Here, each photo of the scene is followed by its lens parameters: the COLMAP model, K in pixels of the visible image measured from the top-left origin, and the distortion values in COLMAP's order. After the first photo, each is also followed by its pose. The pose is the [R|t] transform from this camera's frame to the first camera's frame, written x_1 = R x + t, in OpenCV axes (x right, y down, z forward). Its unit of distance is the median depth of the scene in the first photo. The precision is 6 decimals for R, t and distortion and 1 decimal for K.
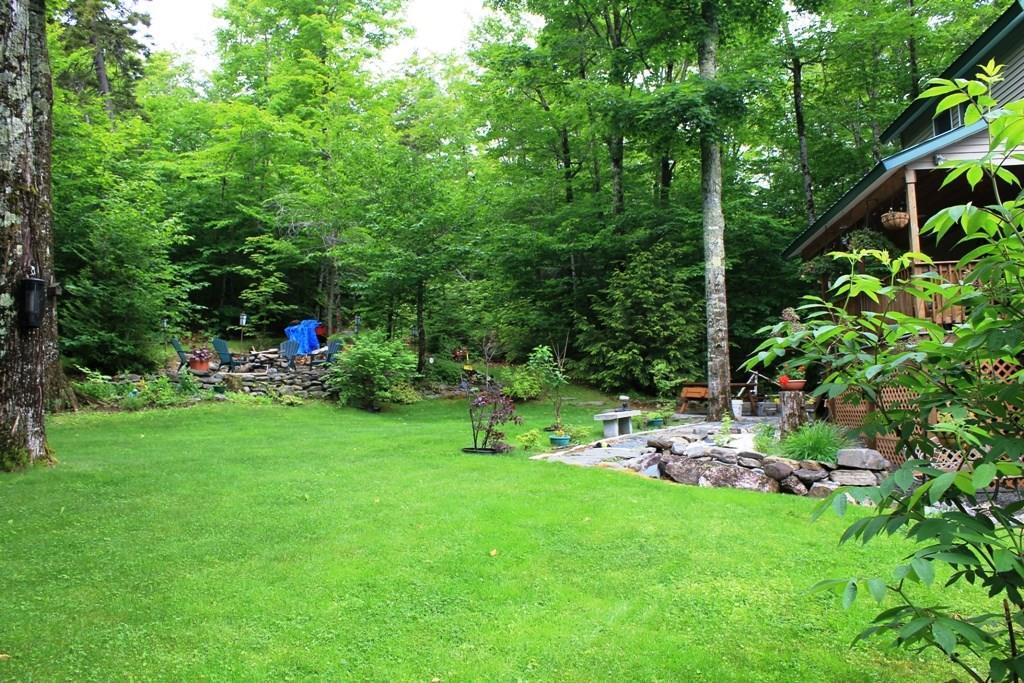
lens RADIAL K [[869.2, 0, 511.6], [0, 869.2, 338.4], [0, 0, 1]] dist [-0.153446, 0.128043]
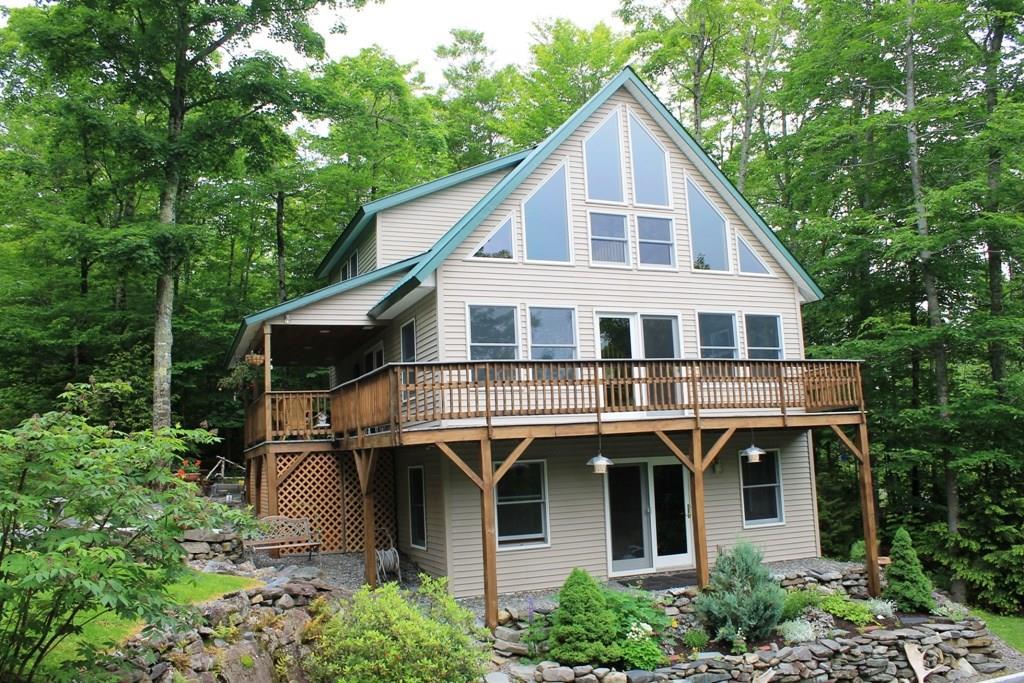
lens RADIAL K [[869.2, 0, 512.6], [0, 869.2, 344.4], [0, 0, 1]] dist [-0.153446, 0.128043]
pose [[0.886123, 0.055238, 0.460147, 0.120067], [-0.020789, 0.996610, -0.079603, -0.041496], [-0.462984, 0.060972, 0.884267, -0.295639]]
